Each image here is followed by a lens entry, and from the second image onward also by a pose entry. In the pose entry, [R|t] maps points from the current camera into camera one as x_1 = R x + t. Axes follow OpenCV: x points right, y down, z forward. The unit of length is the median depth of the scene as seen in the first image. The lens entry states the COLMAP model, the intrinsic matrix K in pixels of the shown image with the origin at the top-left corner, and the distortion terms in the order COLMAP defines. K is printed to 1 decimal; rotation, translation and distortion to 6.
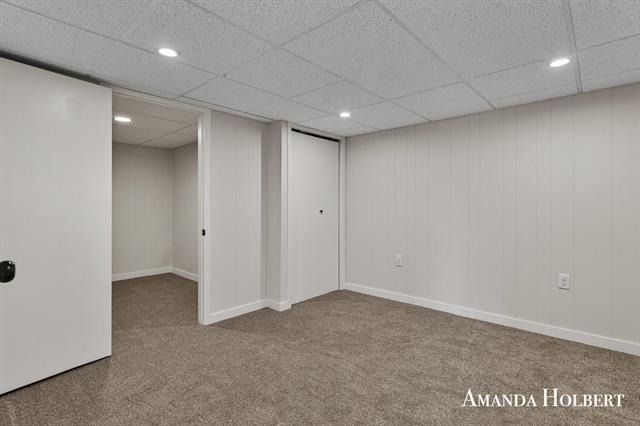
lens RADIAL K [[316.1, 0, 320.0], [0, 316.1, 213.0], [0, 0, 1]] dist [0.039196, -0.000033]
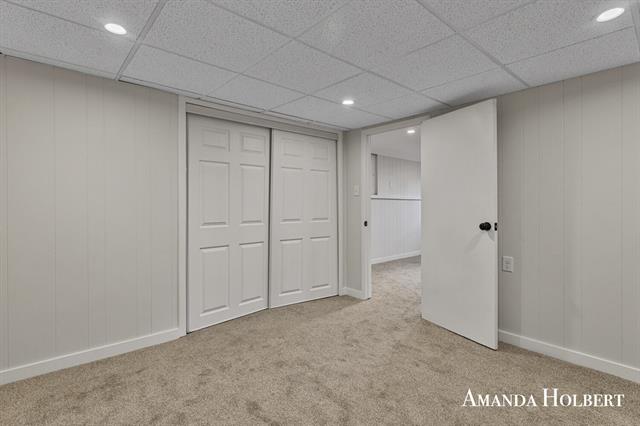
lens RADIAL K [[316.1, 0, 320.0], [0, 316.1, 213.0], [0, 0, 1]] dist [0.039196, -0.000033]
pose [[0.994099, -0.000722, -0.108476, 0.100103], [0.000950, 0.999997, 0.002049, -0.001204], [0.108474, -0.002139, 0.994097, 0.109436]]
